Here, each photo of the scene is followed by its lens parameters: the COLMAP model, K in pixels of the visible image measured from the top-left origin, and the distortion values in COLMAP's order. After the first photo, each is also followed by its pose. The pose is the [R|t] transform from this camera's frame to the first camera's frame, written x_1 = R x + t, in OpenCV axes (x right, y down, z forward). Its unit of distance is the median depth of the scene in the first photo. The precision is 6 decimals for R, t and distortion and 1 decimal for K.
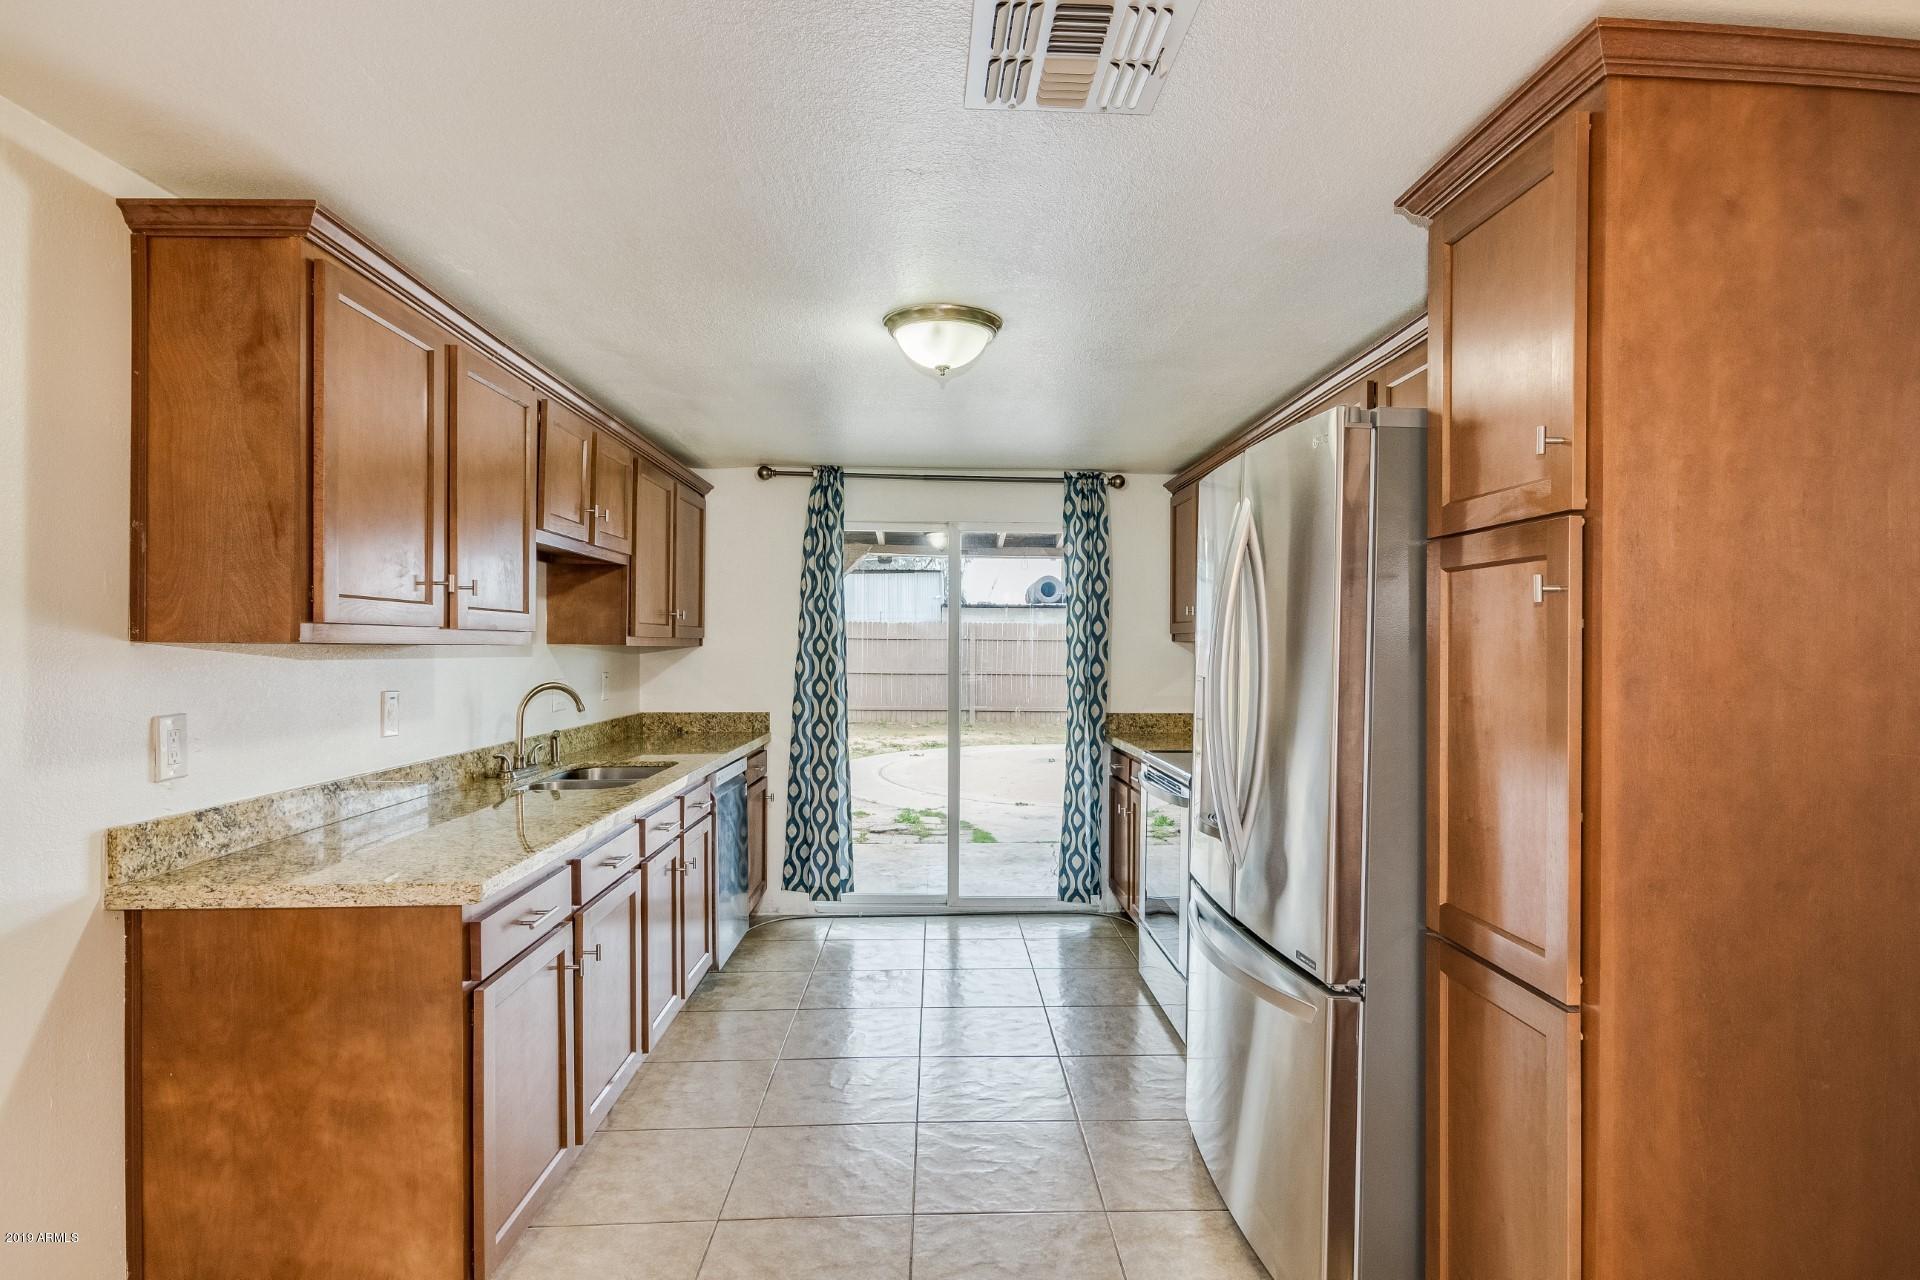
lens RADIAL K [[1045.3, 0, 958.3], [0, 1045.3, 649.5], [0, 0, 1]] dist [0.001733, 0.000351]
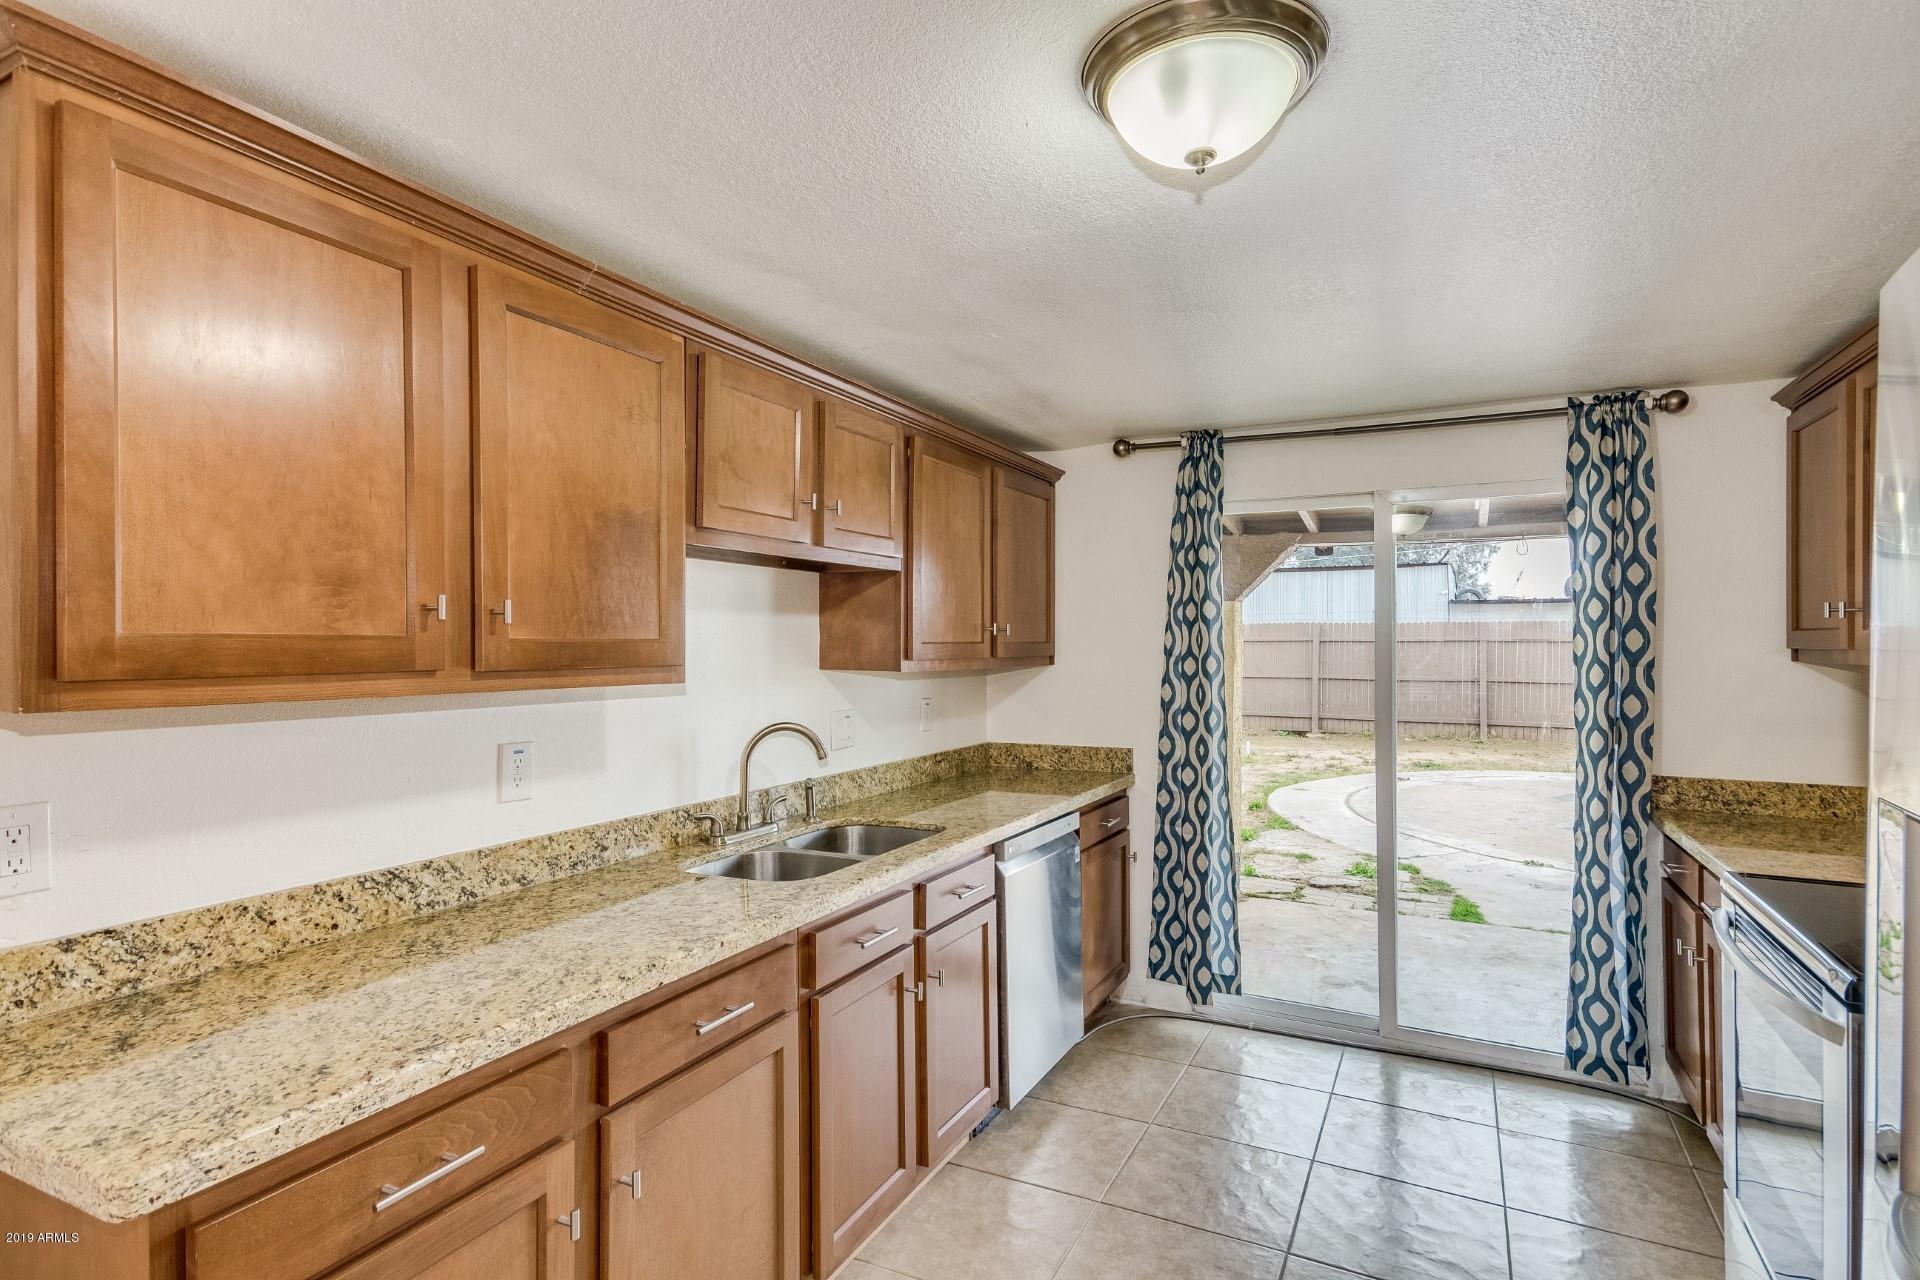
lens RADIAL K [[941.2, 0, 995.6], [0, 941.2, 638.4], [0, 0, 1]] dist [0.036691, 0.000187]
pose [[0.883118, -0.007477, -0.469091, 0.065180], [0.004204, 0.999959, -0.008023, -0.018603], [0.469132, 0.005113, 0.883113, 0.317745]]
